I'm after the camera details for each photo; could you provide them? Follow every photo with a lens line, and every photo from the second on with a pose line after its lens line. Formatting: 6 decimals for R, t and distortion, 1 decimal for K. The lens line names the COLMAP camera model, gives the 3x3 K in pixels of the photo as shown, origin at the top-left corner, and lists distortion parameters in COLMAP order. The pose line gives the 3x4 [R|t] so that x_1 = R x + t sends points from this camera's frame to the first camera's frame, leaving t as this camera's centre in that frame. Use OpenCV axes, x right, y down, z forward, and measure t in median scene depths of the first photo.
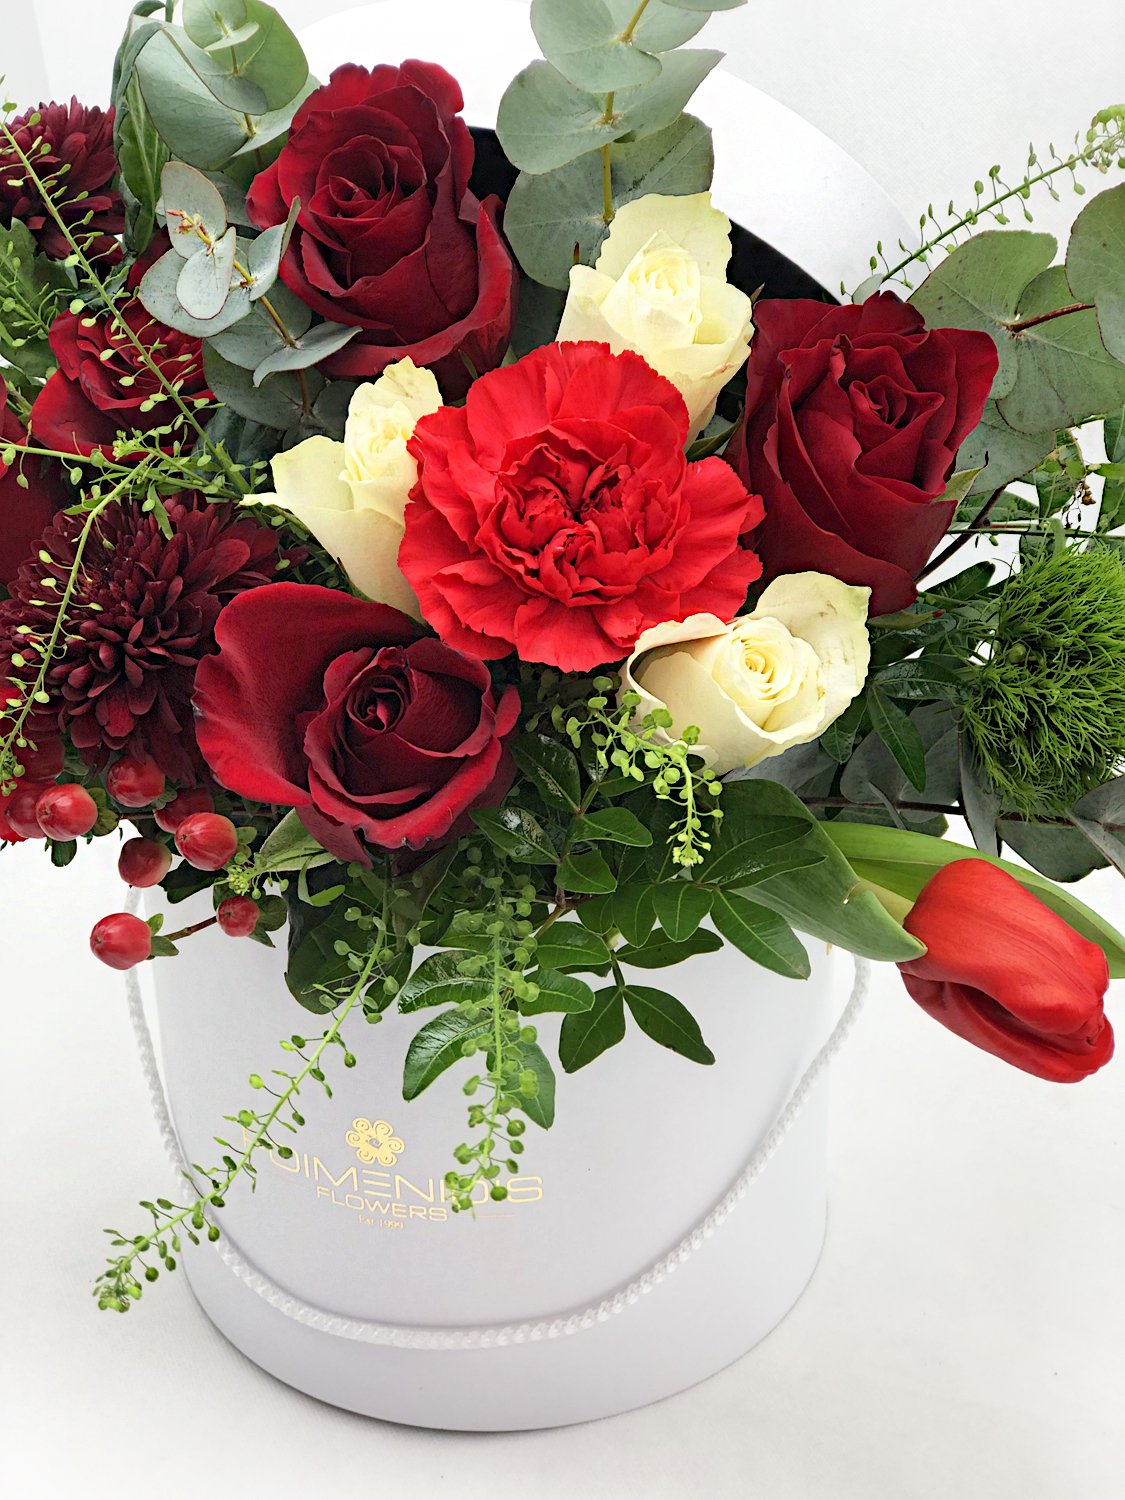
lens RADIAL K [[2443.9, 0, 533.9], [0, 2443.9, 742.6], [0, 0, 1]] dist [-0.016413, 0.652306]
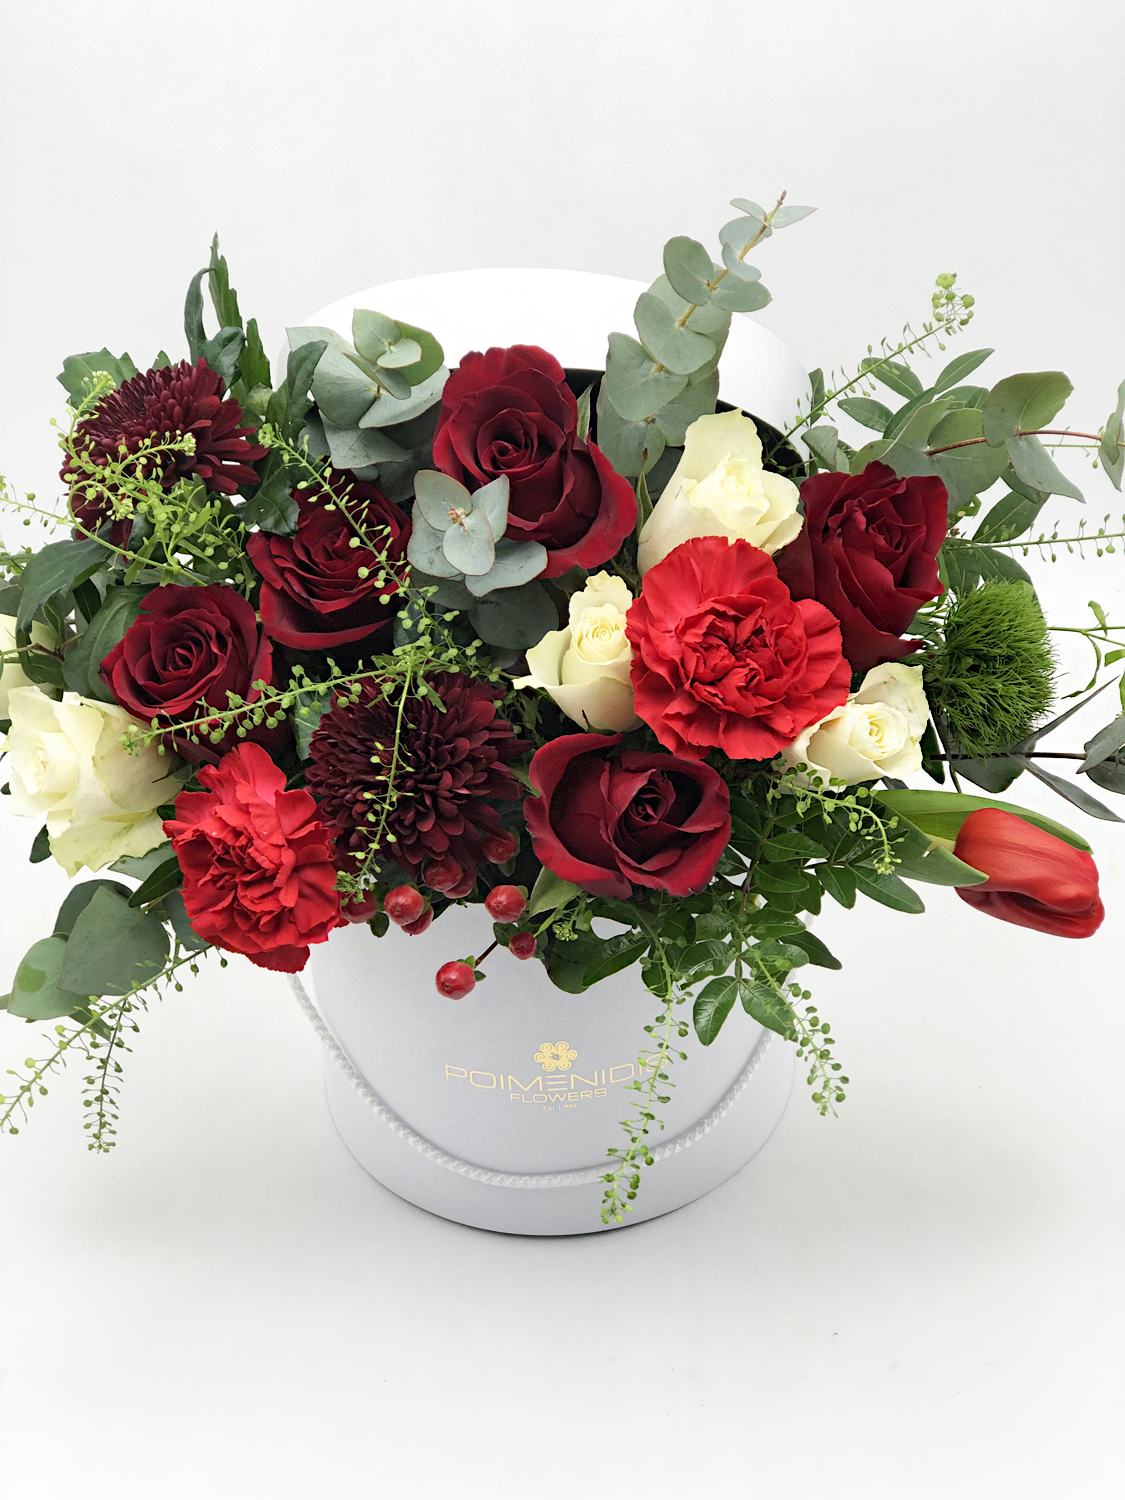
lens RADIAL K [[2443.9, 0, 533.9], [0, 2443.9, 742.6], [0, 0, 1]] dist [-0.016413, 0.652306]
pose [[0.946964, -0.213341, 0.240300, -0.473030], [0.182495, 0.972562, 0.144286, -0.277988], [-0.264488, -0.092781, 0.959915, -0.440028]]
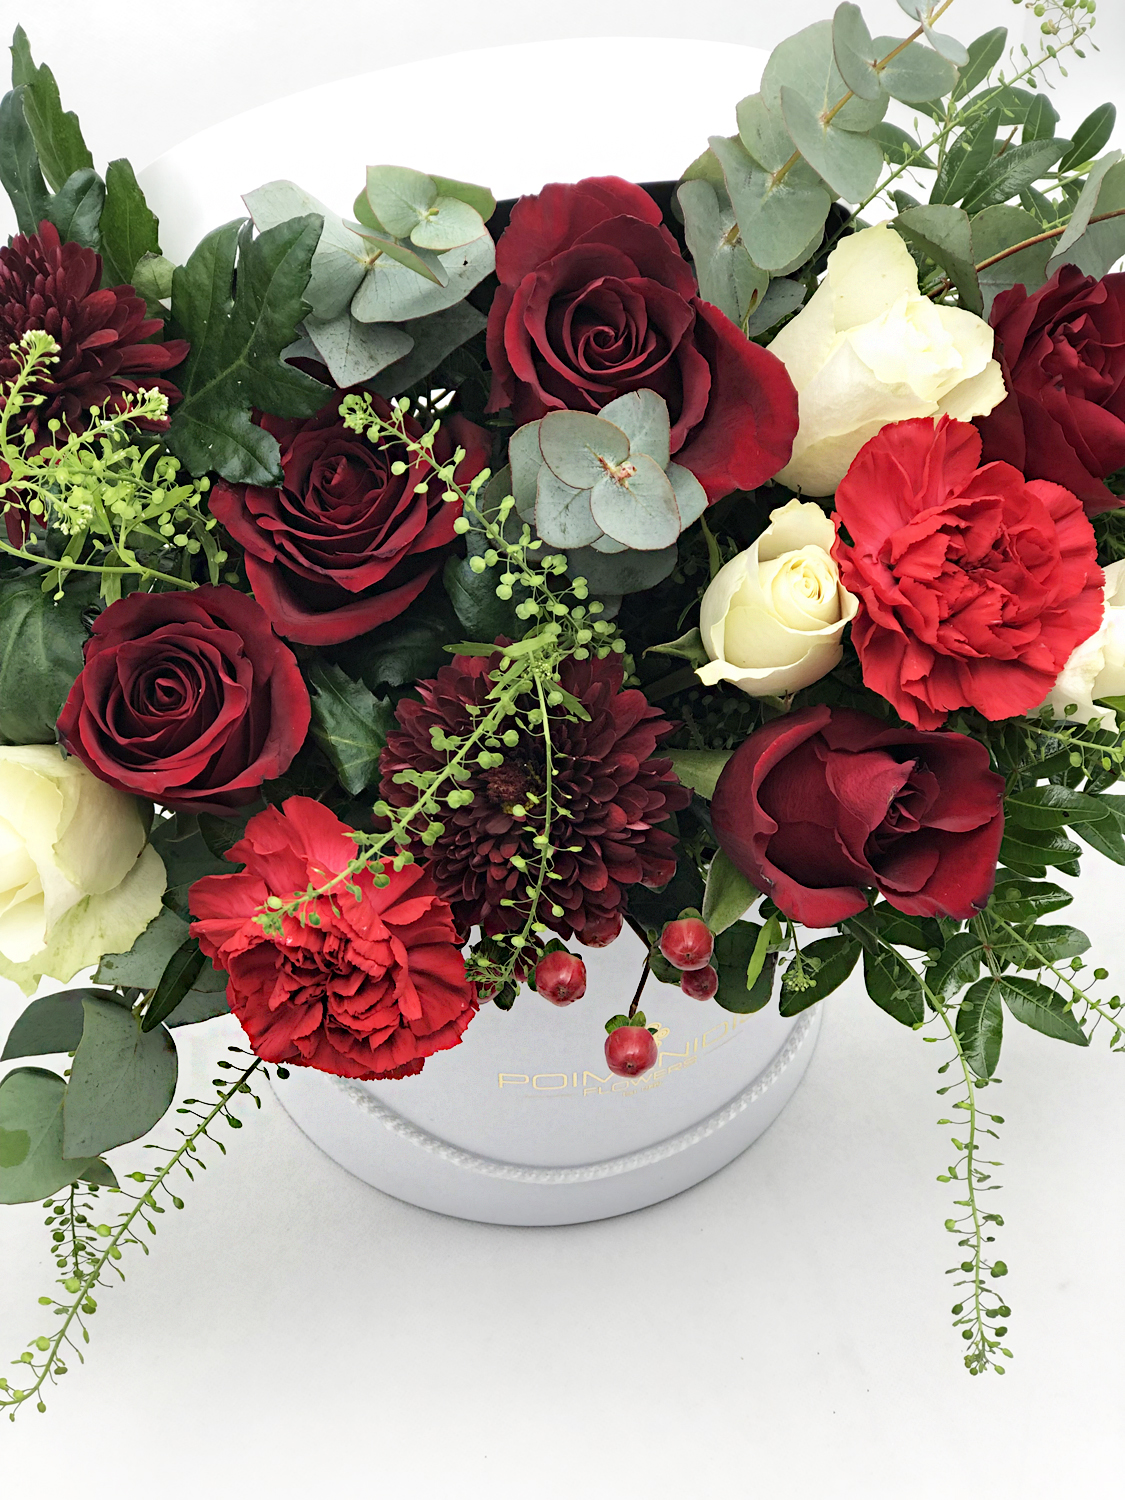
lens RADIAL K [[2443.9, 0, 533.9], [0, 2443.9, 742.6], [0, 0, 1]] dist [-0.016413, 0.652306]
pose [[0.804547, -0.437699, 0.401402, -0.619299], [0.279583, 0.875450, 0.394235, -0.517214], [-0.523963, -0.204955, 0.826714, 0.145855]]
